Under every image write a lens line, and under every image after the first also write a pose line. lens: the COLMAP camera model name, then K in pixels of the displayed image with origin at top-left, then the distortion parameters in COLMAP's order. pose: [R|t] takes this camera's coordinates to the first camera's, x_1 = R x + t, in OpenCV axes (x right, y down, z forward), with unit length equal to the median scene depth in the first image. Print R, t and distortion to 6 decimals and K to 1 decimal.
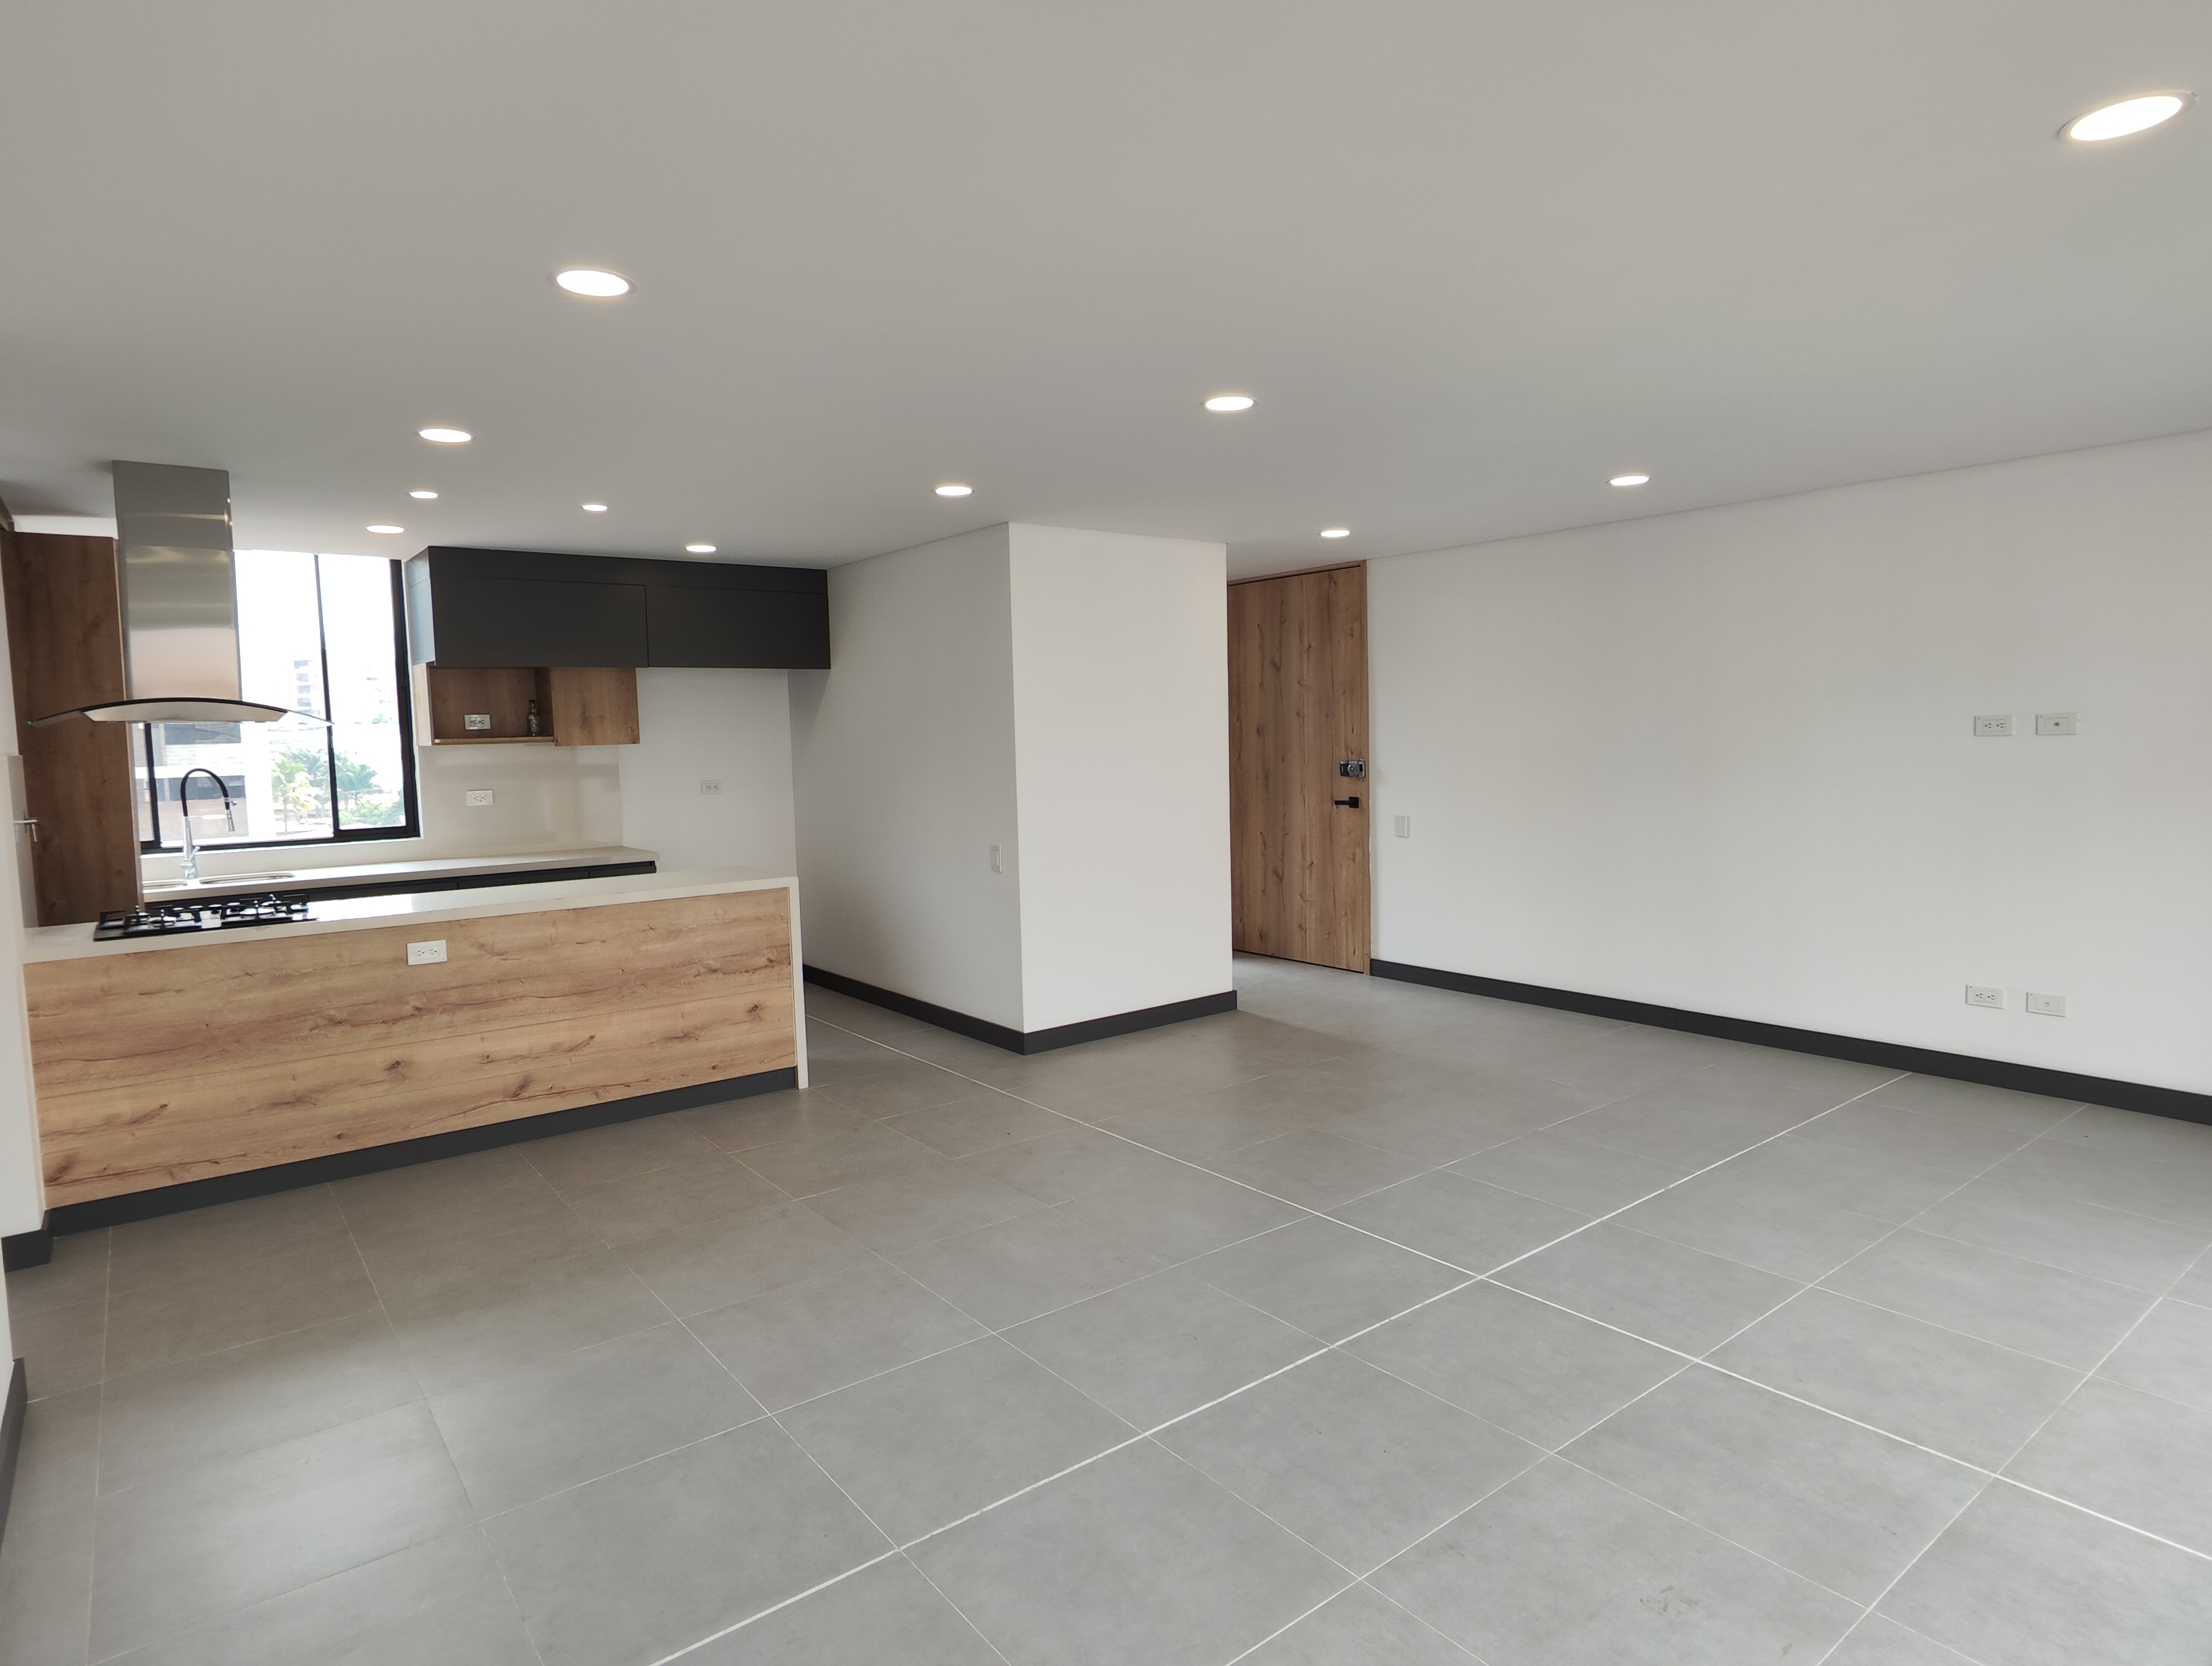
lens RADIAL K [[1254.2, 0, 1102.6], [0, 1254.2, 826.1], [0, 0, 1]] dist [-0.004848, 0.006322]
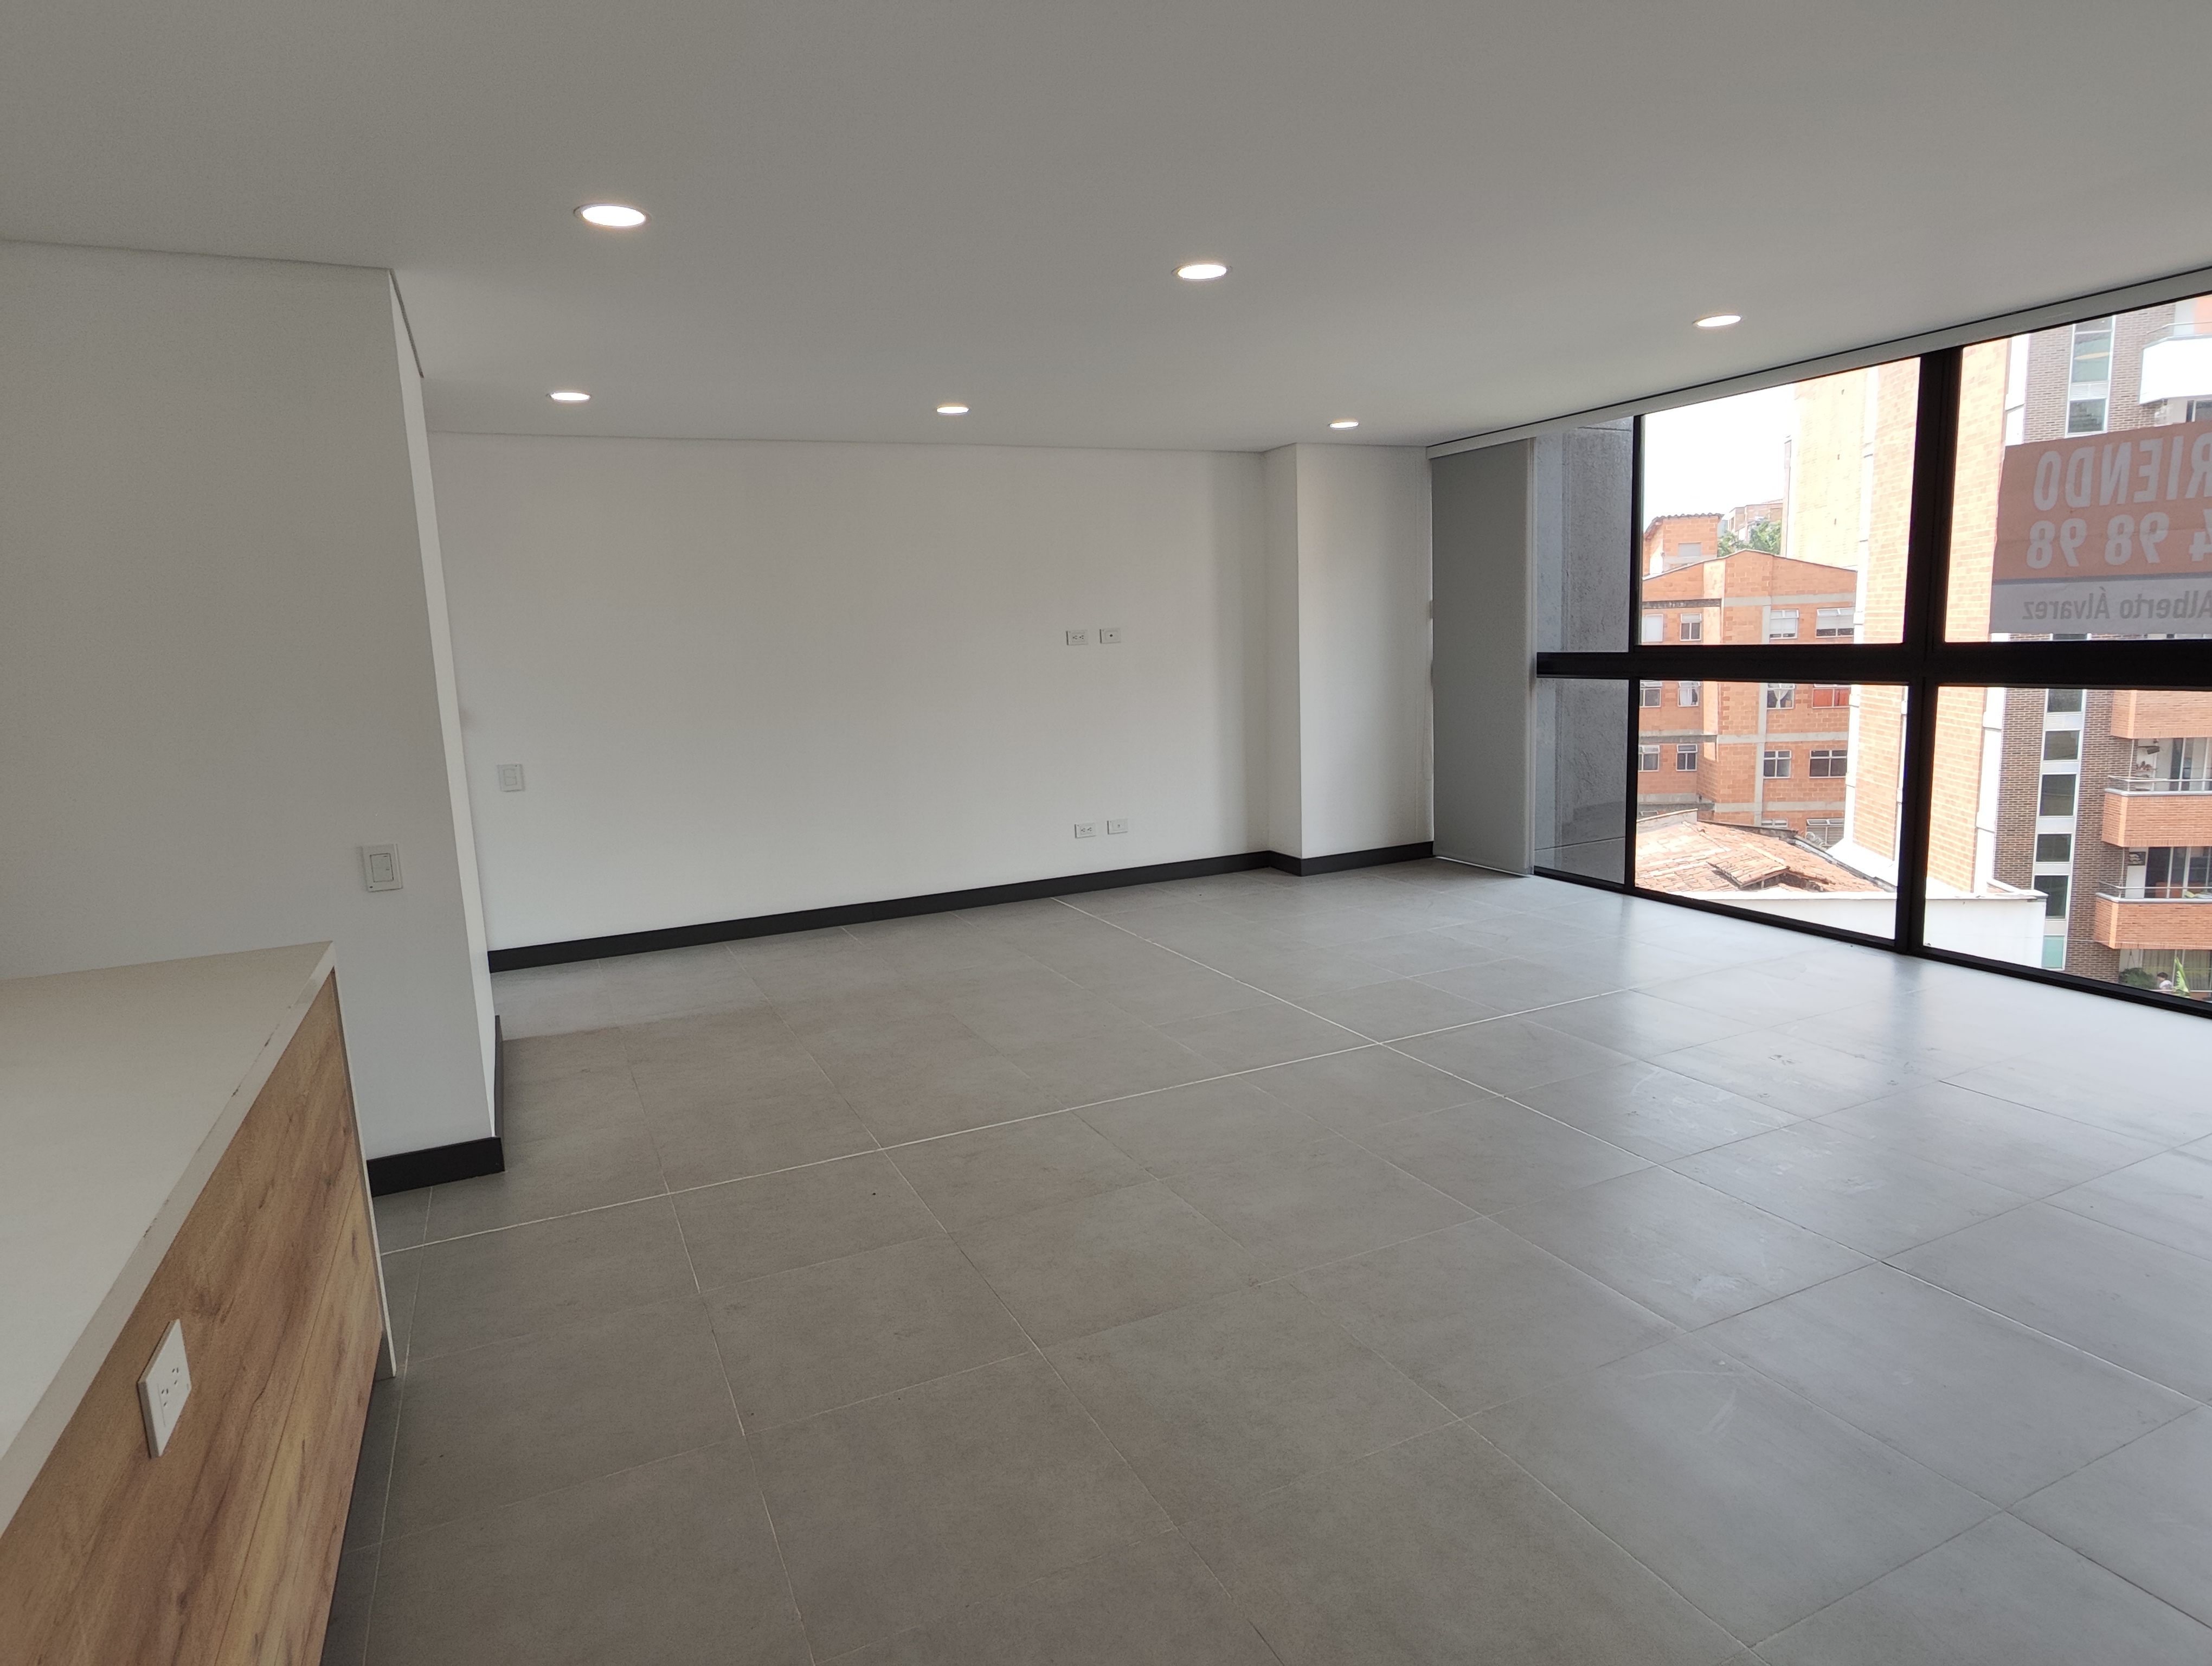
lens RADIAL K [[1264.2, 0, 1108.2], [0, 1264.2, 820.8], [0, 0, 1]] dist [-0.005754, 0.000653]
pose [[0.212566, -0.123582, 0.969300, -0.681345], [0.106372, 0.989002, 0.102766, -0.018563], [-0.971340, 0.081261, 0.223374, 0.674136]]
